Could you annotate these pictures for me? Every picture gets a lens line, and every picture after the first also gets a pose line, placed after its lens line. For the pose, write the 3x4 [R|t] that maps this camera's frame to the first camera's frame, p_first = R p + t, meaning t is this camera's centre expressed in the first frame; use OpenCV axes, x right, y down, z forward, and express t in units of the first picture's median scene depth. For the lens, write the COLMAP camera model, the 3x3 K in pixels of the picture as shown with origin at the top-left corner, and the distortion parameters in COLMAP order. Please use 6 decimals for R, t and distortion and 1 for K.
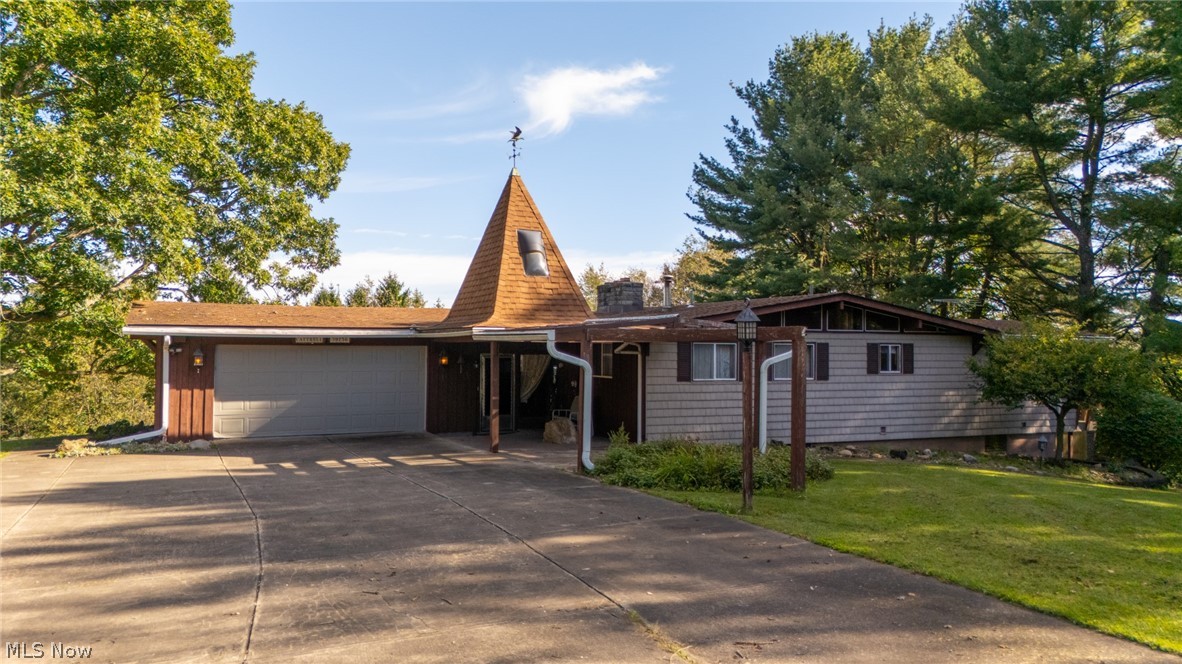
lens RADIAL K [[883.5, 0, 591.6], [0, 883.5, 331.5], [0, 0, 1]] dist [0.009338, -0.003307]
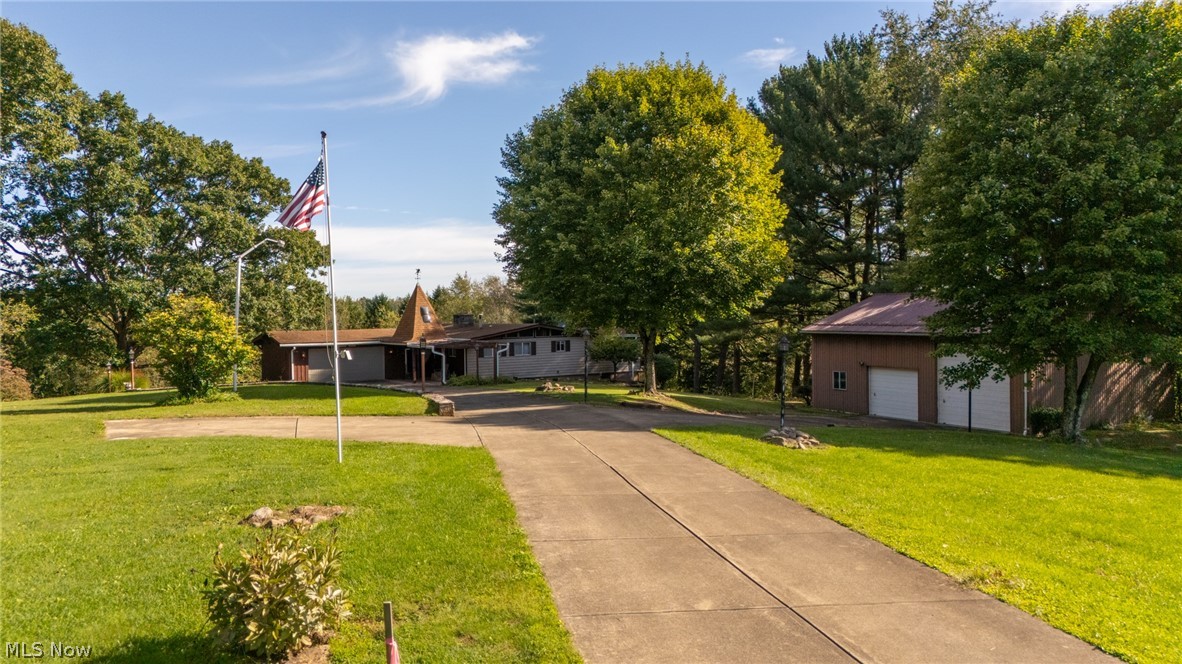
lens RADIAL K [[883.5, 0, 591.6], [0, 883.5, 331.5], [0, 0, 1]] dist [0.009338, -0.003307]
pose [[0.990919, -0.031045, 0.130826, 0.068161], [0.025413, 0.998686, 0.044498, -0.113419], [-0.132035, -0.040769, 0.990406, -1.454094]]
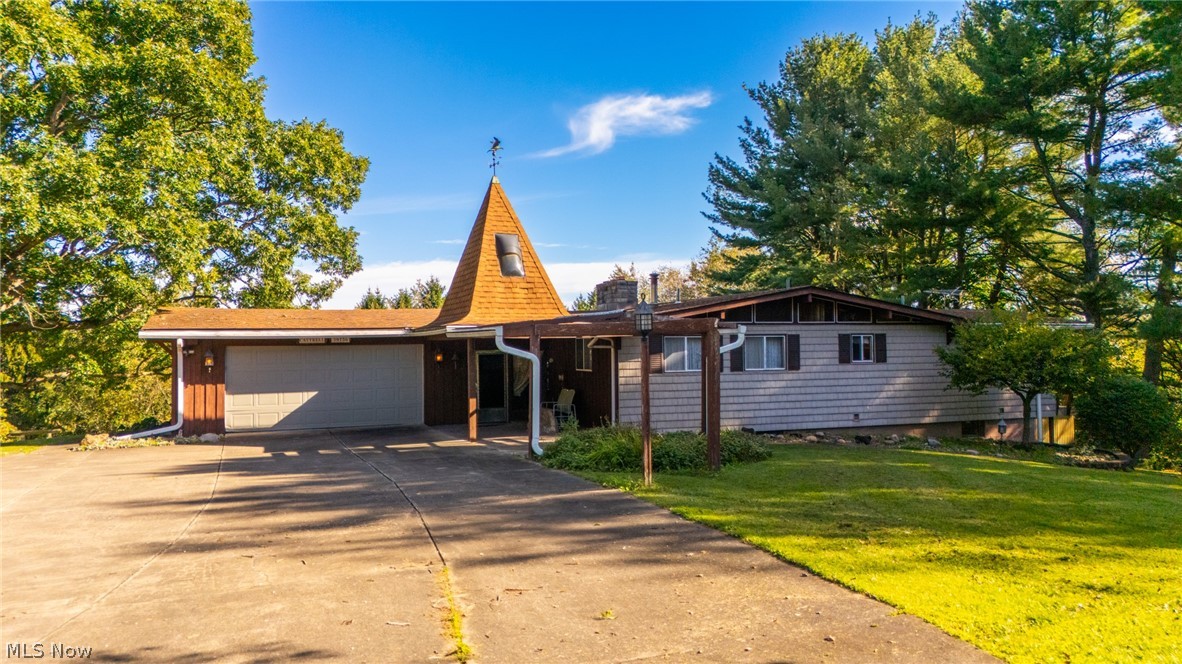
lens RADIAL K [[871.2, 0, 622.0], [0, 871.2, 332.7], [0, 0, 1]] dist [-0.002402, 0.004317]
pose [[0.998125, -0.018930, -0.058214, 0.099424], [0.019076, 0.999816, 0.001962, 0.004197], [0.058166, -0.003069, 0.998302, -0.033840]]
